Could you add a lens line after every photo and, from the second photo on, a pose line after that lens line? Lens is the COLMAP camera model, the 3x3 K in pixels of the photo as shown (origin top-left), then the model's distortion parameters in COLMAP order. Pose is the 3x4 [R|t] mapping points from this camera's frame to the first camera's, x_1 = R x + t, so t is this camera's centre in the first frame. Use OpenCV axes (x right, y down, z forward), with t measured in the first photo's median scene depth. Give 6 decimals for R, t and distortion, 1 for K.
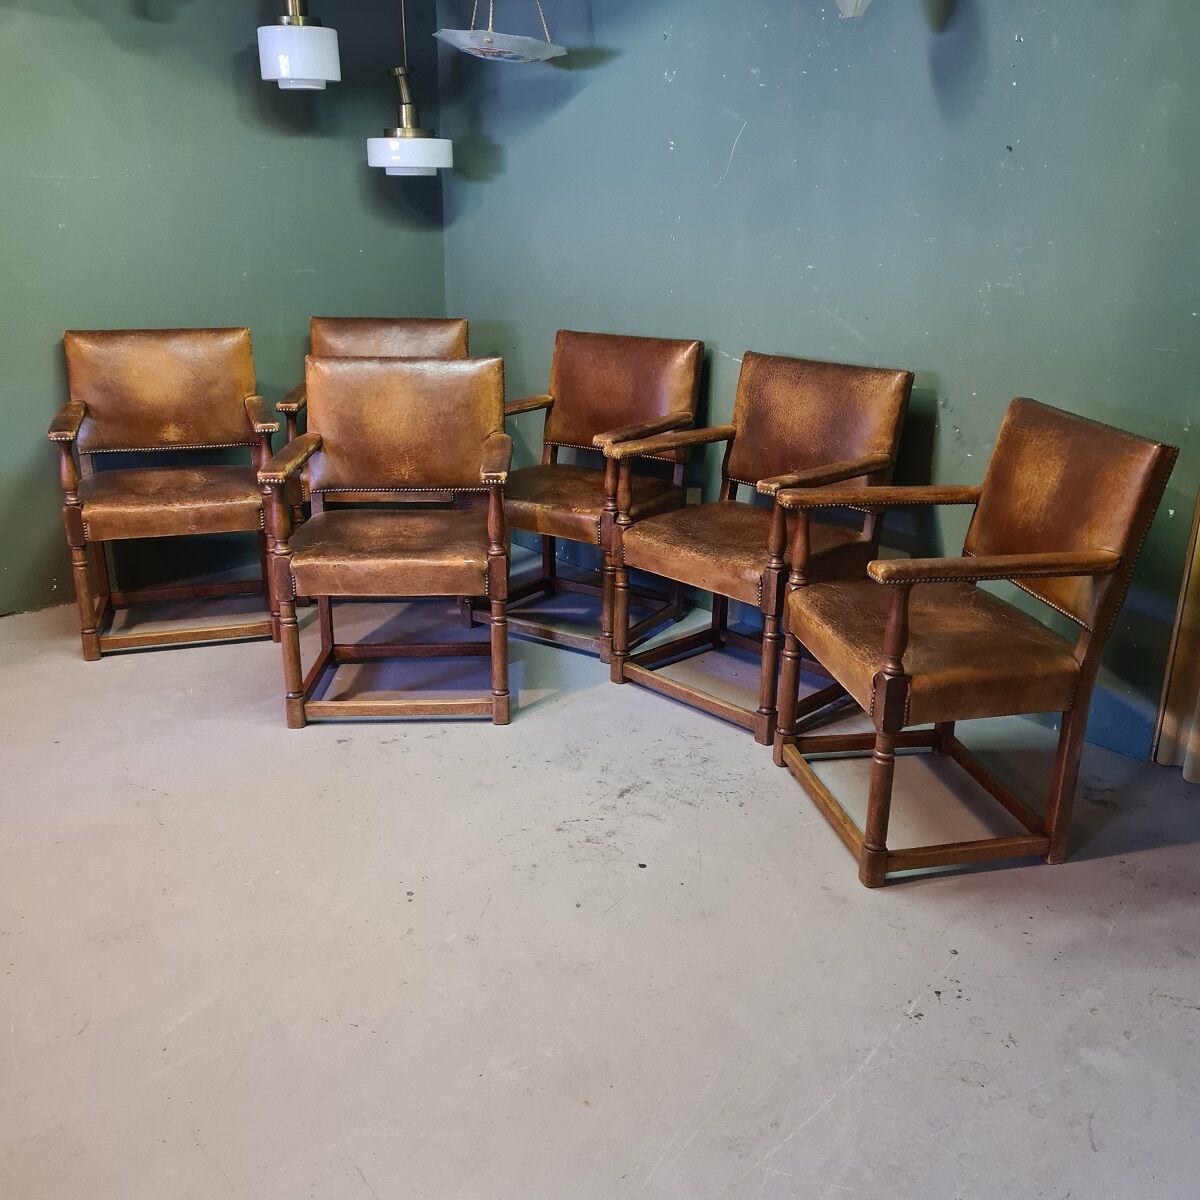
lens RADIAL K [[1203.2, 0, 597.1], [0, 1203.2, 623.3], [0, 0, 1]] dist [0.063825, -0.037532]
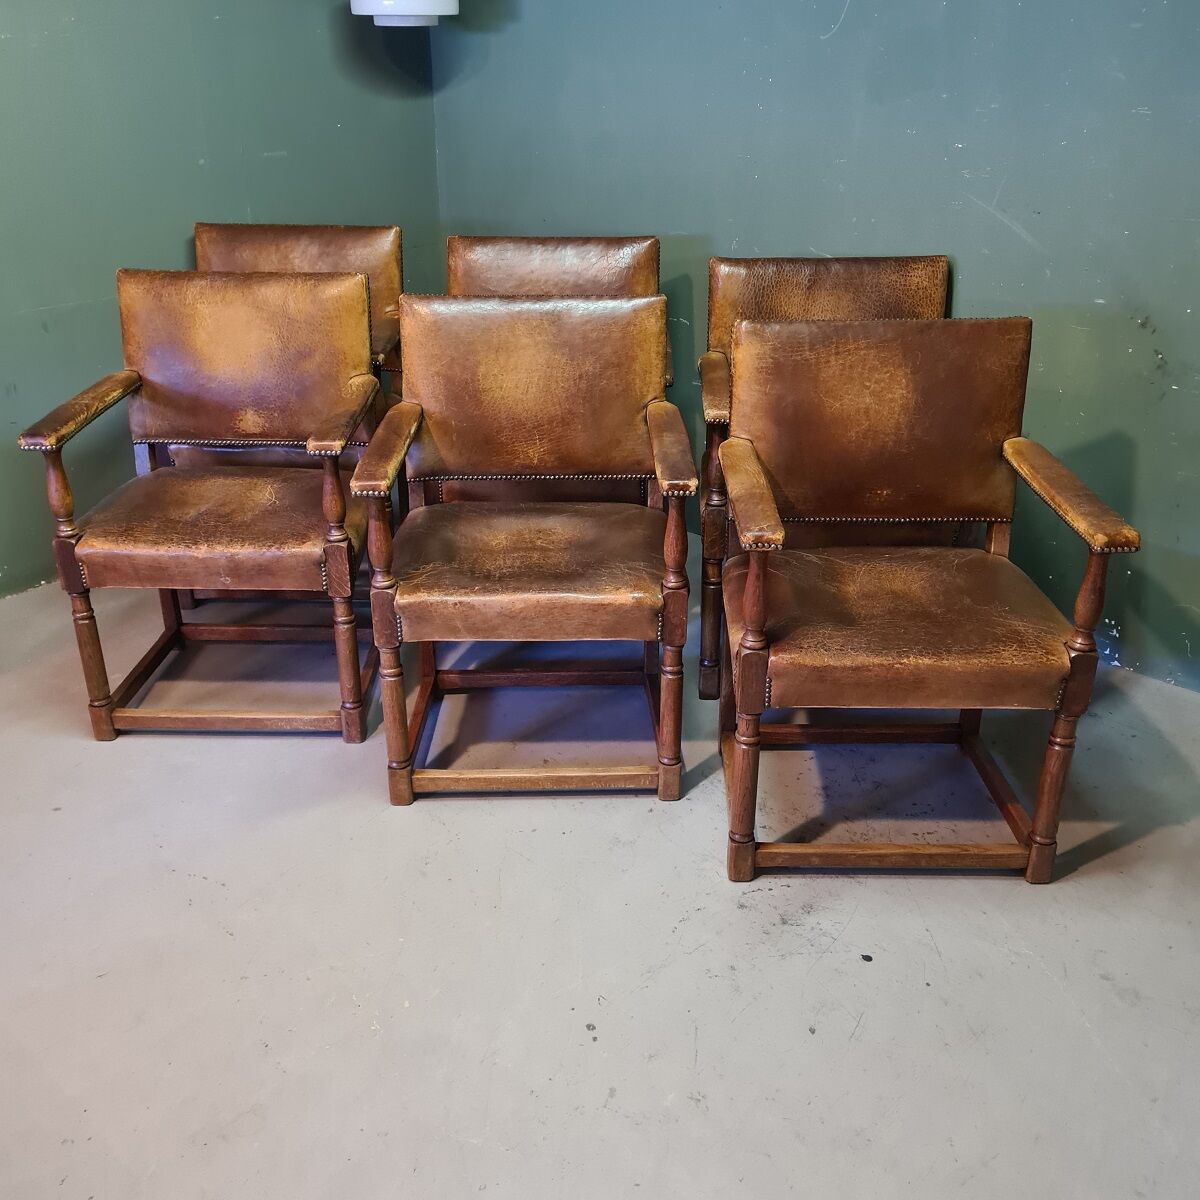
lens RADIAL K [[1196.6, 0, 598.8], [0, 1196.6, 646.0], [0, 0, 1]] dist [0.056669, -0.005892]
pose [[0.999769, 0.004948, -0.020908, -0.109644], [-0.002225, 0.991730, 0.128324, -0.110044], [0.021370, -0.128248, 0.991512, 0.265966]]
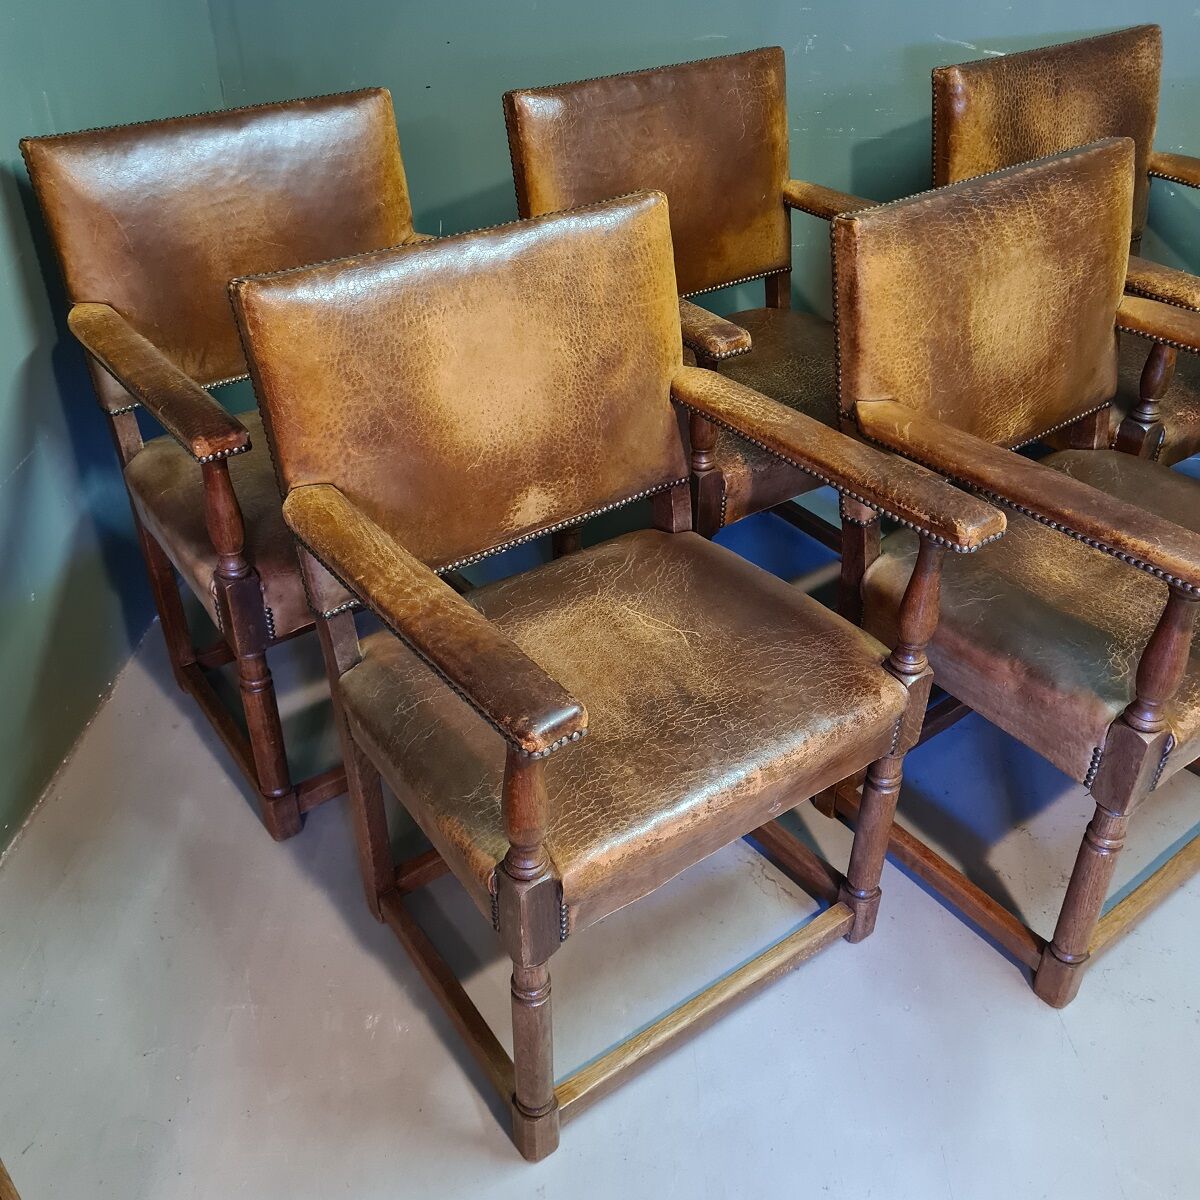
lens RADIAL K [[1203.2, 0, 597.1], [0, 1203.2, 623.3], [0, 0, 1]] dist [0.063825, -0.037532]
pose [[0.810605, -0.352289, 0.467773, -0.587545], [0.206234, 0.919367, 0.335011, -0.266676], [-0.548076, -0.175091, 0.817898, 0.724683]]
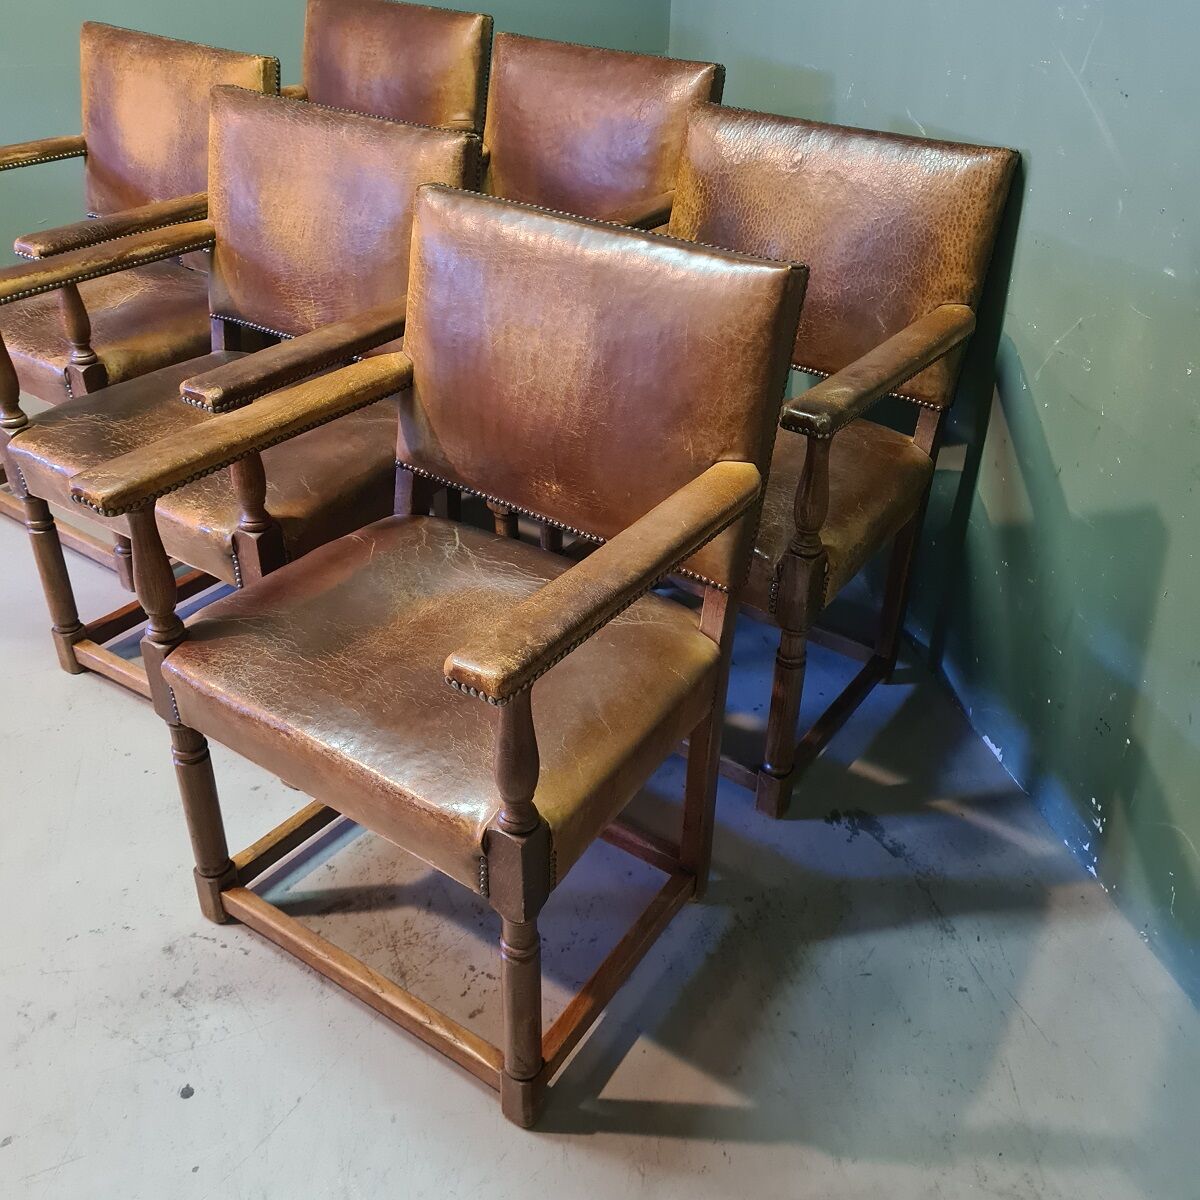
lens RADIAL K [[1203.2, 0, 597.1], [0, 1203.2, 623.3], [0, 0, 1]] dist [0.063825, -0.037532]
pose [[0.806901, 0.340475, -0.482687, 0.311841], [-0.215654, 0.930561, 0.295889, -0.204806], [0.549913, -0.134660, 0.824295, 0.605260]]
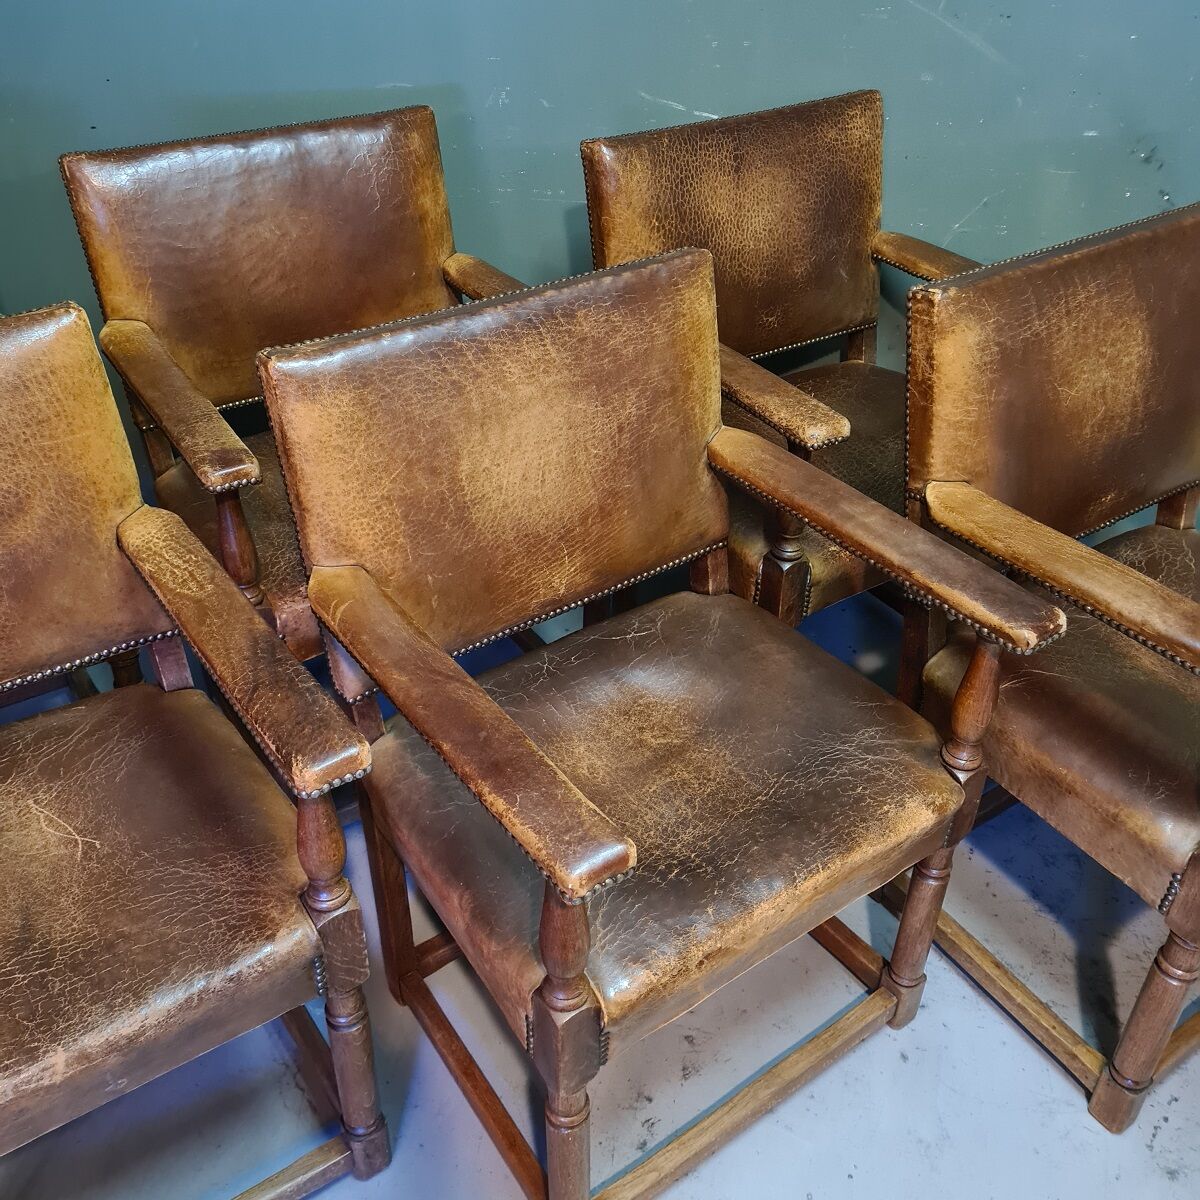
lens RADIAL K [[1203.2, 0, 597.1], [0, 1203.2, 623.3], [0, 0, 1]] dist [0.063825, -0.037532]
pose [[0.831462, -0.329331, 0.447450, -0.360871], [0.182637, 0.922633, 0.339694, -0.266870], [-0.524704, -0.200722, 0.827283, 0.692410]]
